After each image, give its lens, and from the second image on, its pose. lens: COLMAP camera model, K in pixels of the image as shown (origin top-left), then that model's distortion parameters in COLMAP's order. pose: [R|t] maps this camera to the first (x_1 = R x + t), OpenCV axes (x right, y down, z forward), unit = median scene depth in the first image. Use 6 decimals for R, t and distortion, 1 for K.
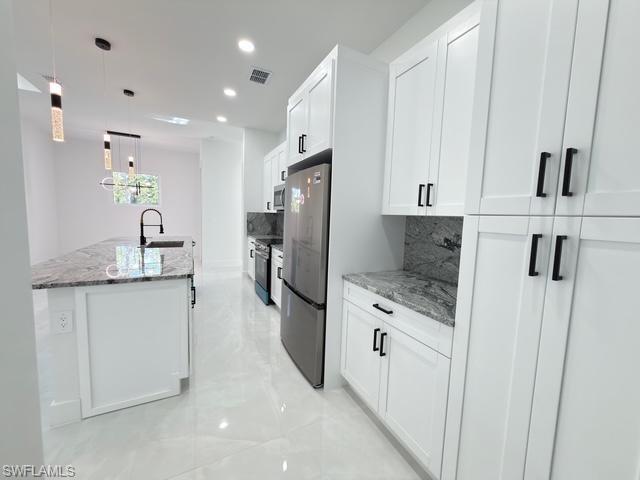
lens RADIAL K [[254.5, 0, 320.6], [0, 254.5, 238.6], [0, 0, 1]] dist [0.002920, -0.000344]
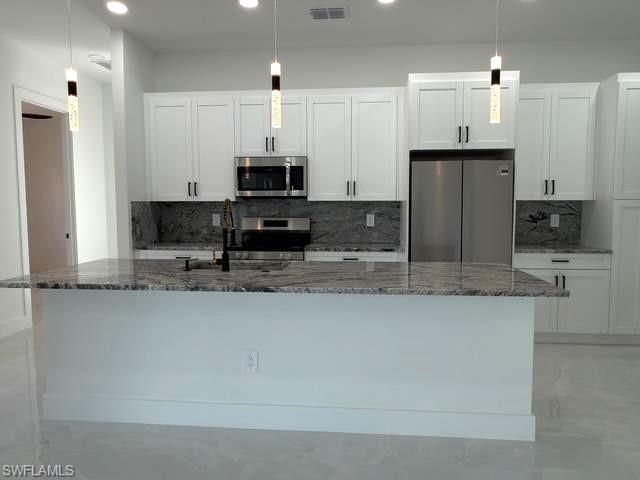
lens RADIAL K [[452.0, 0, 320.8], [0, 452.0, 237.0], [0, 0, 1]] dist [-0.000099, -0.003578]
pose [[0.530927, -0.096620, 0.841891, -1.626403], [0.095075, 0.993998, 0.054119, -0.090321], [-0.842067, 0.051310, 0.536927, 0.429356]]
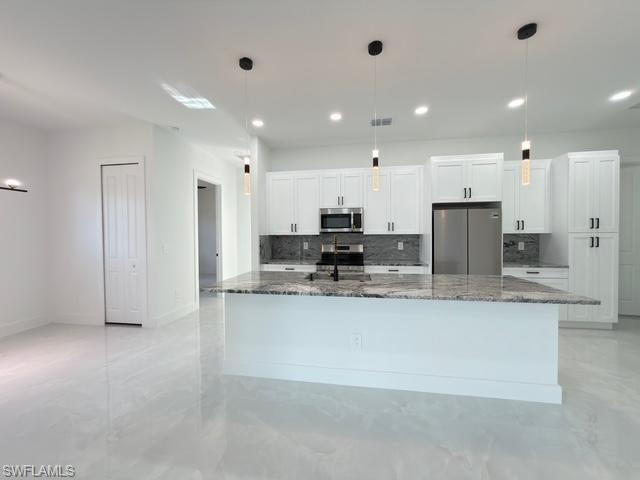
lens RADIAL K [[254.5, 0, 319.0], [0, 254.5, 238.8], [0, 0, 1]] dist [0.002920, -0.000344]
pose [[0.586520, -0.054204, 0.808119, -1.649082], [0.099206, 0.995053, -0.005260, -0.131795], [-0.803836, 0.083256, 0.588996, 0.679462]]
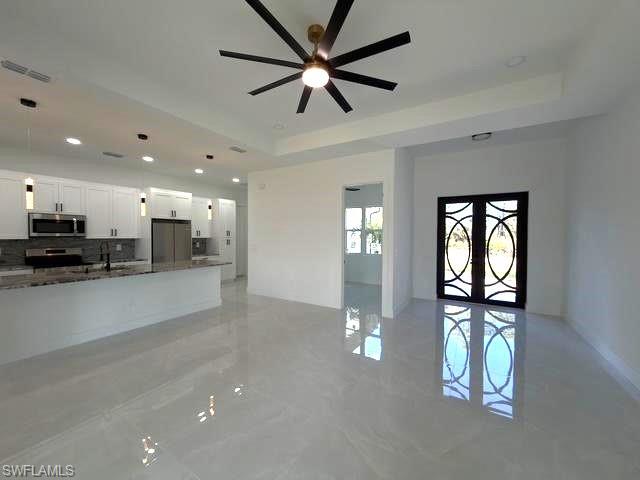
lens RADIAL K [[254.5, 0, 322.7], [0, 254.5, 239.1], [0, 0, 1]] dist [0.002920, -0.000344]
pose [[-0.536935, -0.054311, 0.841873, -2.712389], [0.047669, 0.994378, 0.094552, -0.232201], [-0.842275, 0.090900, -0.531328, 0.933613]]
